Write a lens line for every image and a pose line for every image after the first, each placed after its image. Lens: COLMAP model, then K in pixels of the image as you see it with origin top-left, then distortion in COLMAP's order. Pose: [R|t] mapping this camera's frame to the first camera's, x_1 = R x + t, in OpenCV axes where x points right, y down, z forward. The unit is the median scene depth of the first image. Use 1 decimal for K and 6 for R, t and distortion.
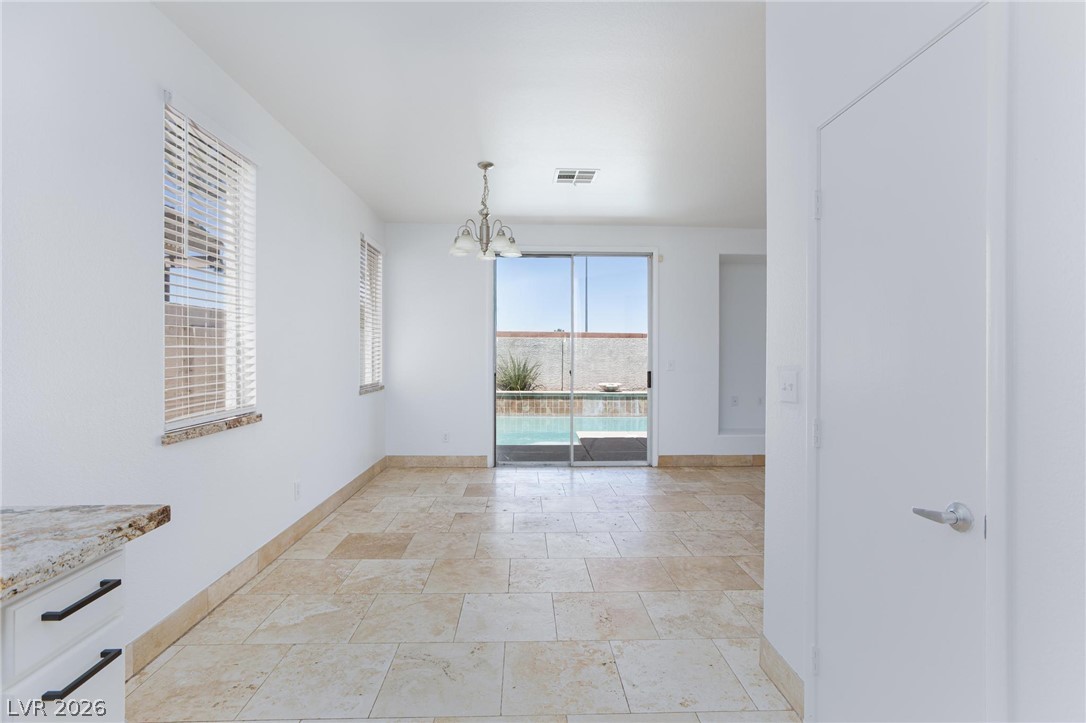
lens RADIAL K [[502.8, 0, 541.5], [0, 502.8, 366.5], [0, 0, 1]] dist [-0.025228, 0.016849]
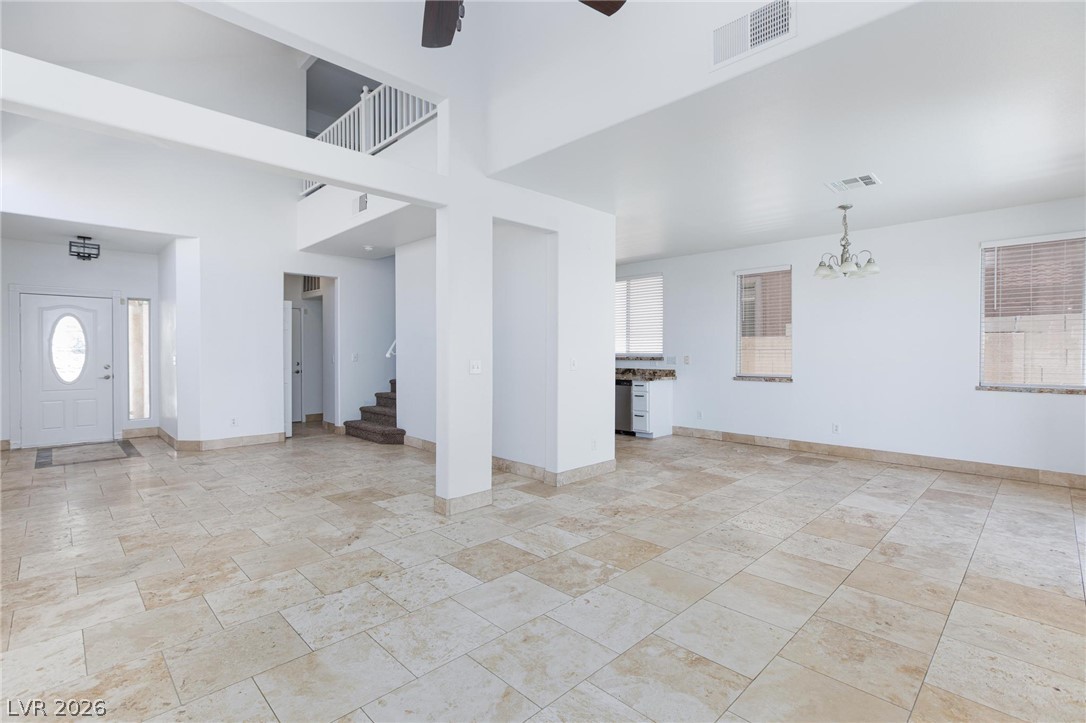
lens RADIAL K [[502.8, 0, 541.7], [0, 502.8, 357.2], [0, 0, 1]] dist [-0.025228, 0.016849]
pose [[-0.737889, 0.004571, -0.674906, 1.745756], [-0.017846, 0.999495, 0.026281, -0.039462], [0.674686, 0.031436, -0.737435, 1.858465]]
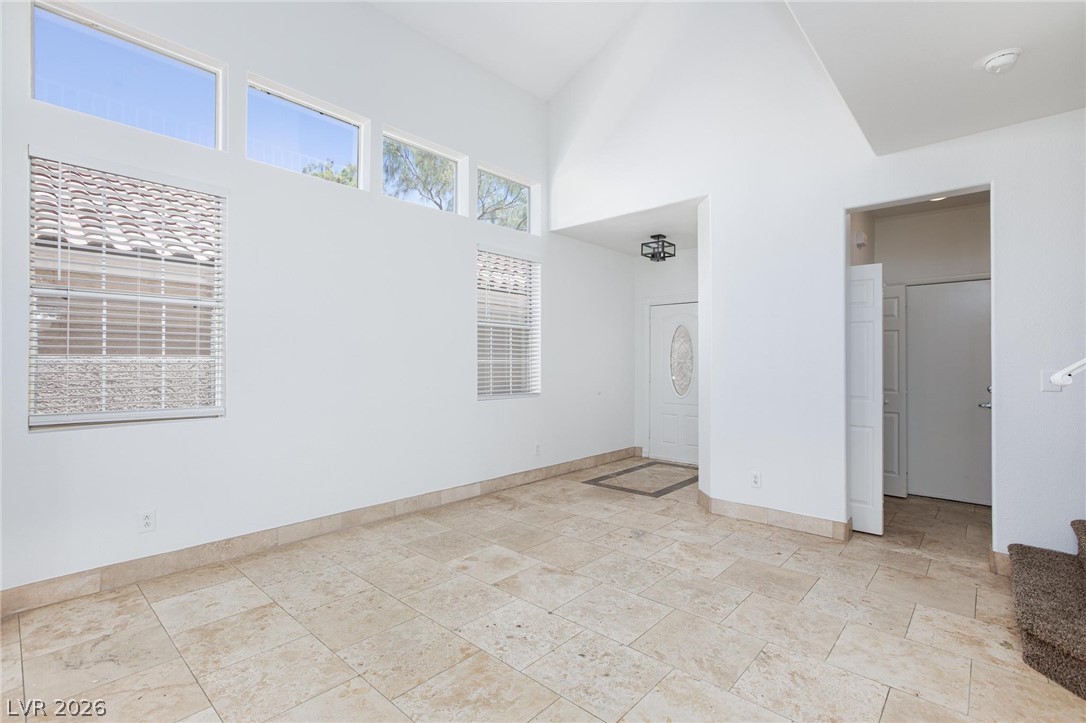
lens RADIAL K [[502.8, 0, 533.1], [0, 502.8, 355.4], [0, 0, 1]] dist [-0.025228, 0.016849]
pose [[-0.703925, 0.004964, 0.710257, 0.721533], [0.010138, 0.999944, 0.003058, -0.012666], [-0.710202, 0.009353, -0.703935, 0.638440]]
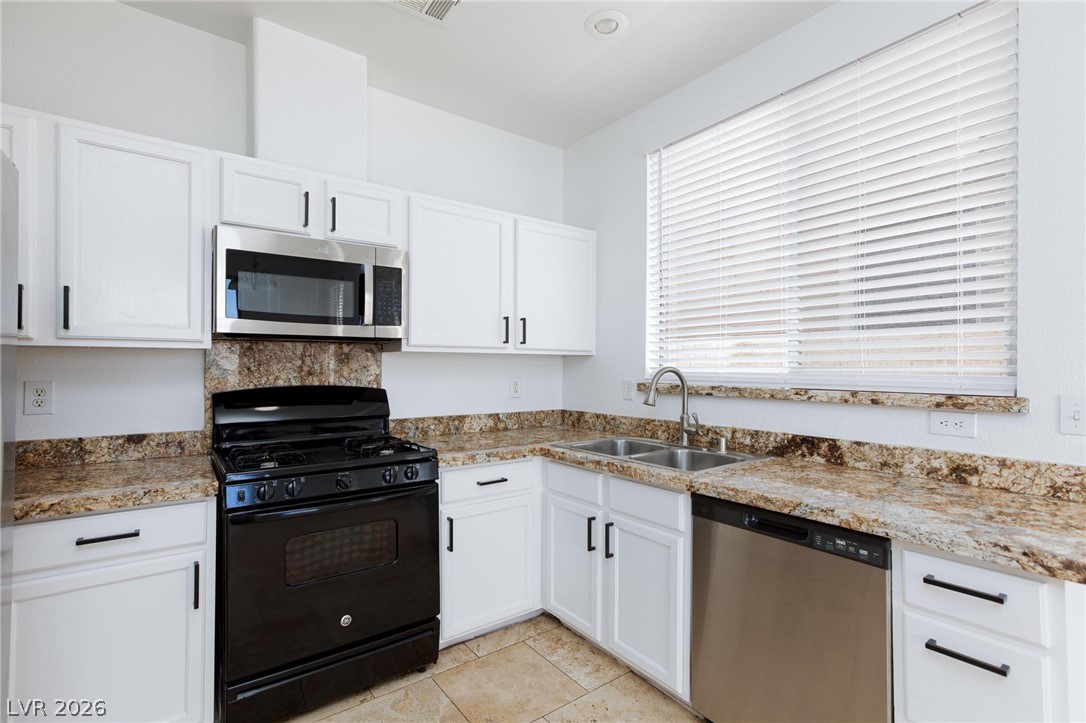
lens RADIAL K [[502.8, 0, 534.7], [0, 502.8, 364.5], [0, 0, 1]] dist [-0.025228, 0.016849]
pose [[-0.829931, -0.006103, -0.557832, 0.171300], [-0.017680, 0.999726, 0.015367, -0.012588], [0.557586, 0.022616, -0.829811, 0.465669]]
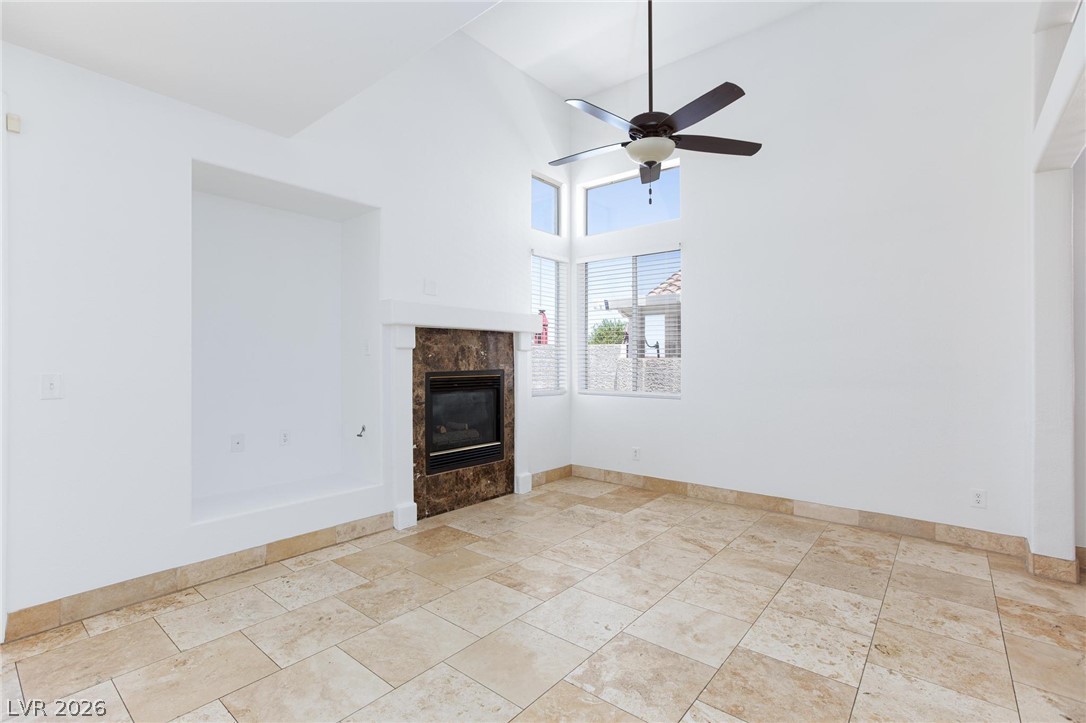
lens RADIAL K [[502.8, 0, 542.1], [0, 502.8, 362.7], [0, 0, 1]] dist [-0.025228, 0.016849]
pose [[0.663083, -0.005355, 0.748526, 0.425082], [0.015783, 0.999852, -0.006828, -0.020999], [-0.748379, 0.016341, 0.663070, 0.817095]]
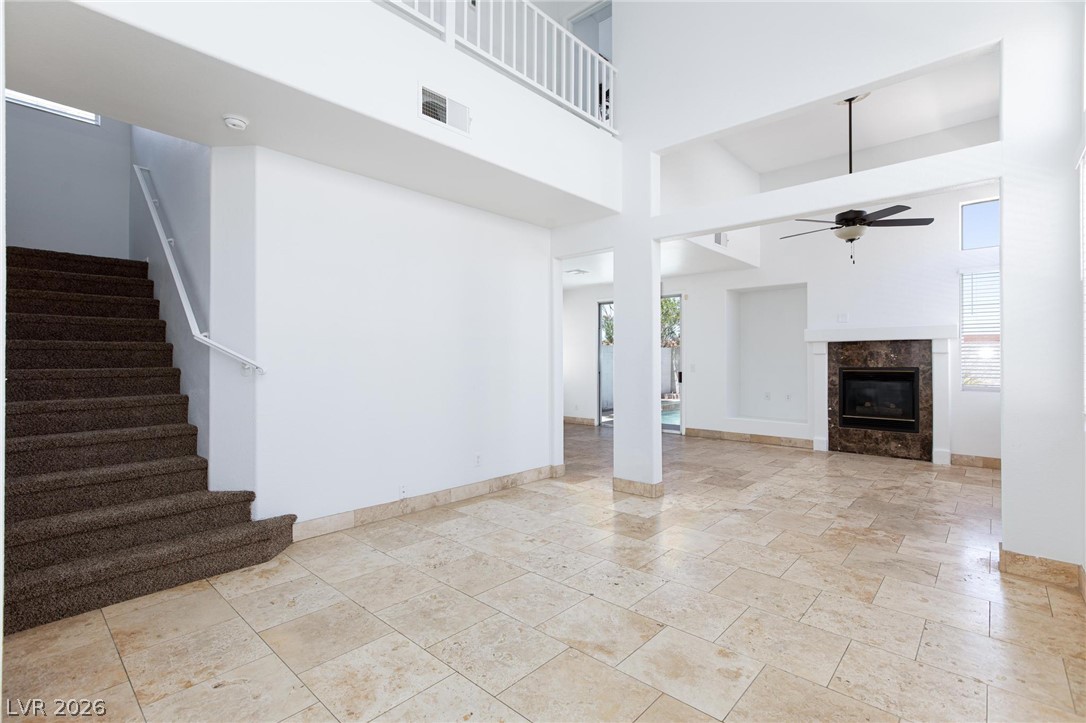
lens RADIAL K [[502.8, 0, 540.5], [0, 502.8, 352.6], [0, 0, 1]] dist [-0.025228, 0.016849]
pose [[0.712145, -0.015027, -0.701872, 1.902556], [-0.012838, 0.999325, -0.034422, 0.019973], [0.701915, 0.033524, 0.711471, -0.723702]]
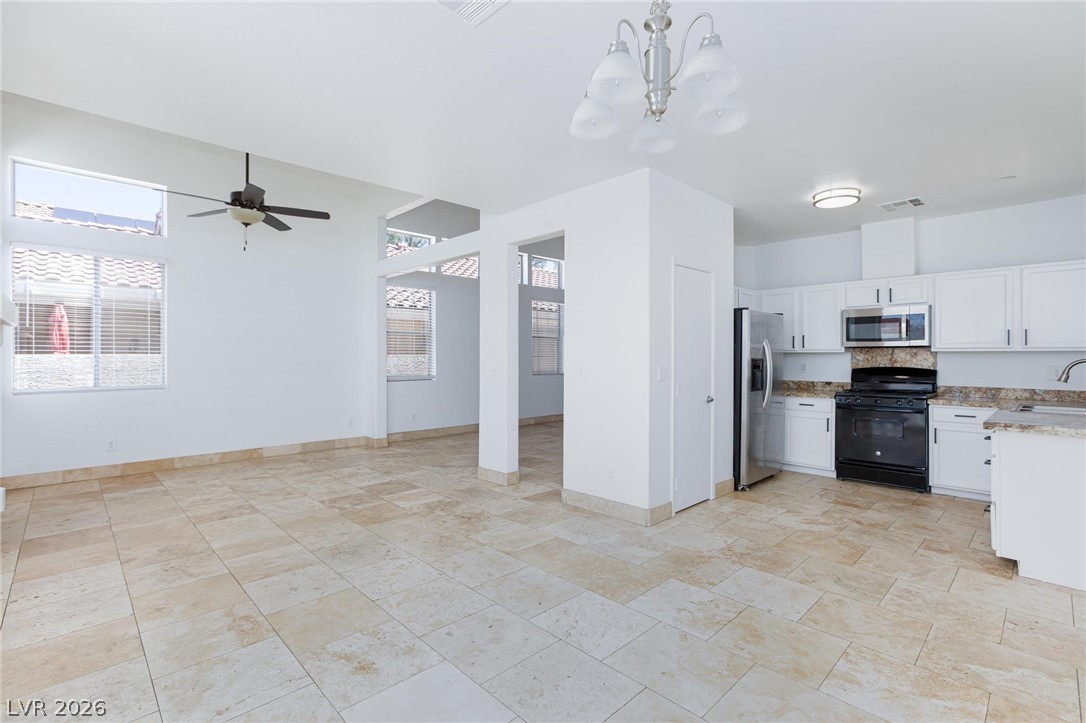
lens RADIAL K [[502.8, 0, 540.9], [0, 502.8, 359.4], [0, 0, 1]] dist [-0.025228, 0.016849]
pose [[-0.666995, -0.006584, 0.745033, -0.465658], [0.014357, 0.999662, 0.021687, -0.044921], [-0.744924, 0.025161, -0.666675, 1.755420]]
